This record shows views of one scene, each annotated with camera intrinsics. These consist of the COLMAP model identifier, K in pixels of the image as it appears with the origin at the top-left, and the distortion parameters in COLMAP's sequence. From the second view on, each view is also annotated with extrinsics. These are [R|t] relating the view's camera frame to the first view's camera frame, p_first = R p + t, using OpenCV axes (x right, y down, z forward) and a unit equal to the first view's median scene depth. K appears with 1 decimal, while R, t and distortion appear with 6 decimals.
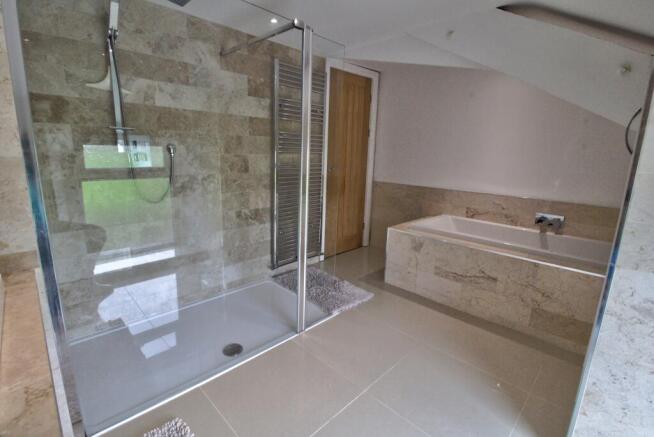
lens RADIAL K [[307.8, 0, 324.2], [0, 307.8, 214.1], [0, 0, 1]] dist [0.001369, -0.014115]
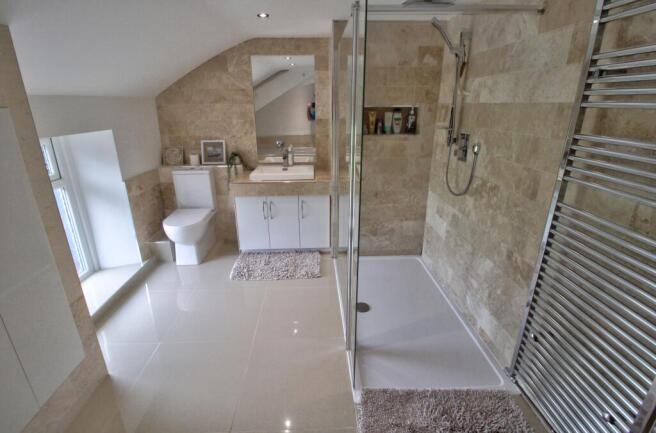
lens RADIAL K [[315.9, 0, 327.5], [0, 315.9, 211.9], [0, 0, 1]] dist [-0.001437, -0.000502]
pose [[-0.682728, 0.211522, -0.699386, 0.489013], [-0.162590, 0.889203, 0.427648, -0.339169], [0.712353, 0.405681, -0.572692, 1.177128]]
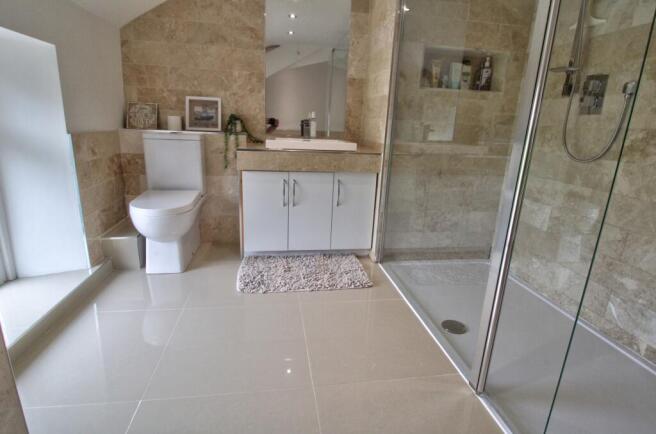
lens RADIAL K [[343.4, 0, 328.2], [0, 343.4, 212.8], [0, 0, 1]] dist [0.039029, -0.040519]
pose [[-0.586014, 0.149531, -0.796384, 0.474332], [-0.218734, 0.917148, 0.333160, -0.061094], [0.780220, 0.369432, -0.504754, 0.873500]]
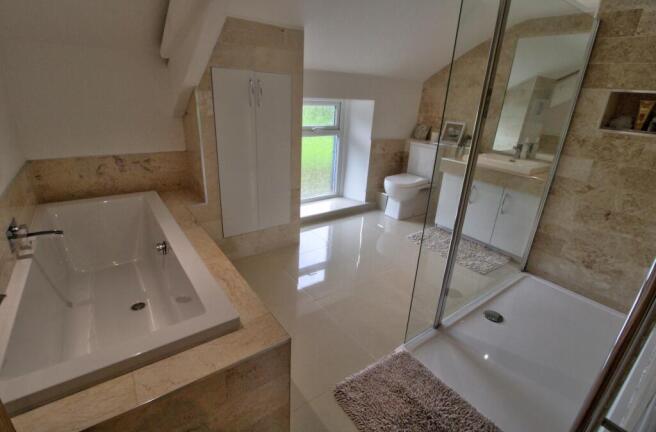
lens RADIAL K [[308.1, 0, 321.9], [0, 308.1, 211.5], [0, 0, 1]] dist [0.000863, -0.014247]
pose [[-0.981281, -0.137000, 0.135346, 0.169798], [-0.044002, 0.843709, 0.534995, -0.340315], [-0.187487, 0.519025, -0.833944, 1.453356]]
